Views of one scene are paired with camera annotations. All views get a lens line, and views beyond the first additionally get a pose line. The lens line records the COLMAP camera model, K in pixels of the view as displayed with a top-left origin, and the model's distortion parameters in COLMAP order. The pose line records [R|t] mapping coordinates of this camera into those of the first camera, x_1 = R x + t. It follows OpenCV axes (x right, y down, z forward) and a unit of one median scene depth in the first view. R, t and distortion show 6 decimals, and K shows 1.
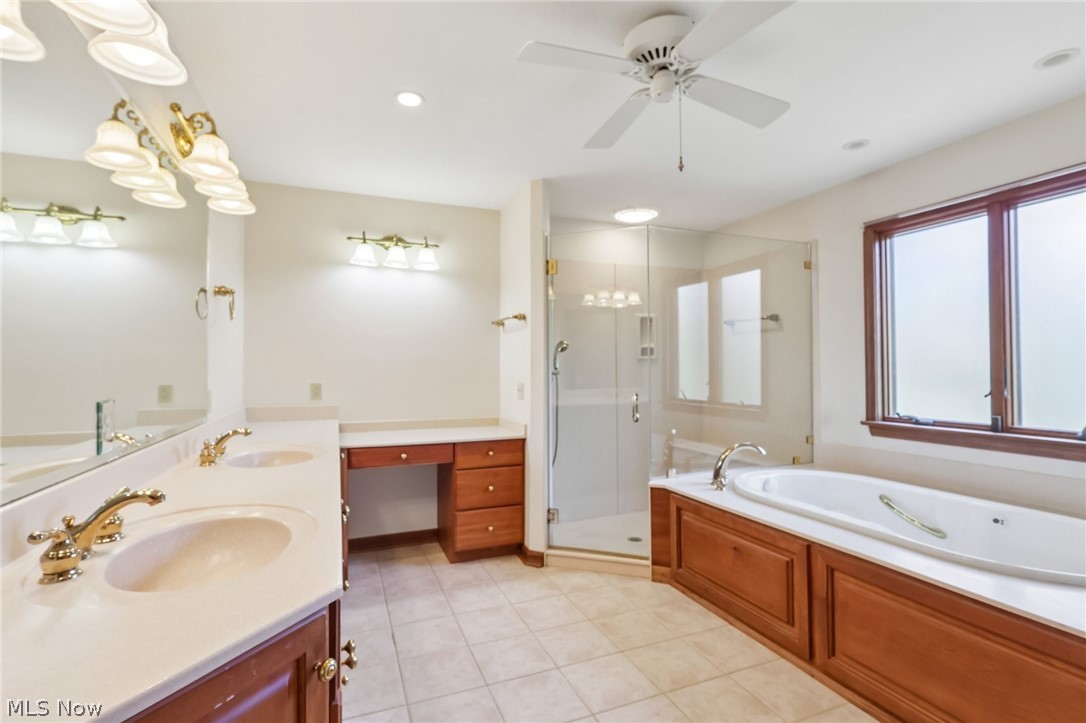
lens RADIAL K [[505.8, 0, 540.4], [0, 505.8, 364.1], [0, 0, 1]] dist [0.000175, 0.000076]
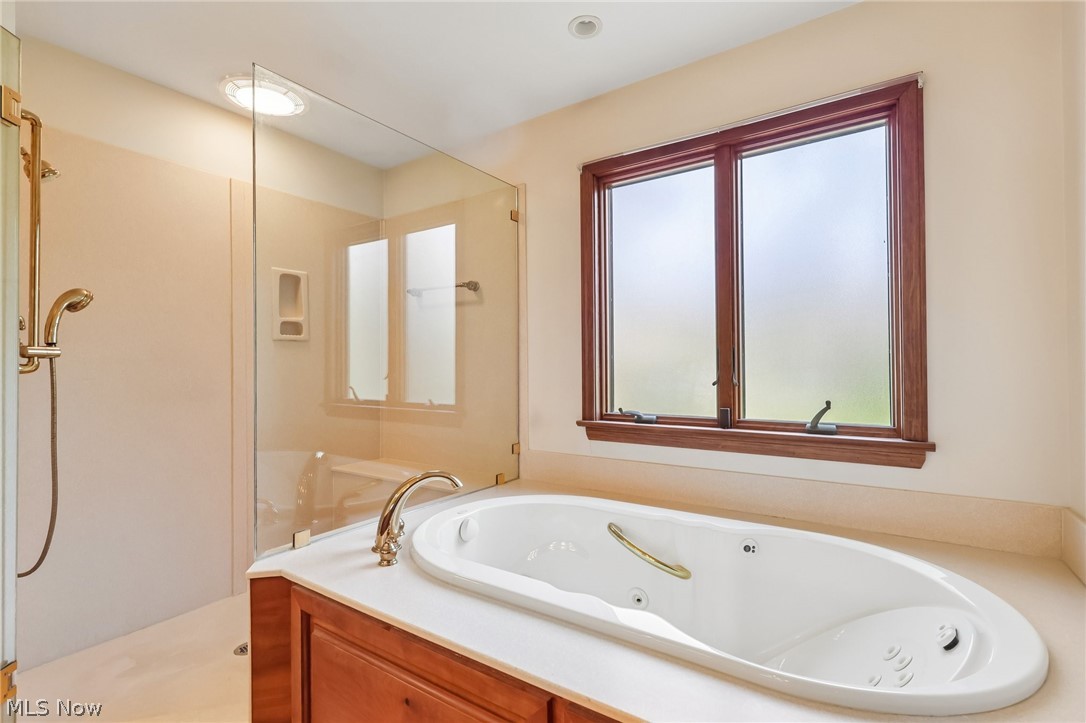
lens RADIAL K [[505.8, 0, 540.4], [0, 505.8, 364.1], [0, 0, 1]] dist [0.000175, 0.000076]
pose [[0.835841, 0.005147, 0.548947, 0.167671], [-0.004840, 0.999986, -0.002006, 0.028489], [-0.548950, -0.000980, 0.835855, 0.392726]]
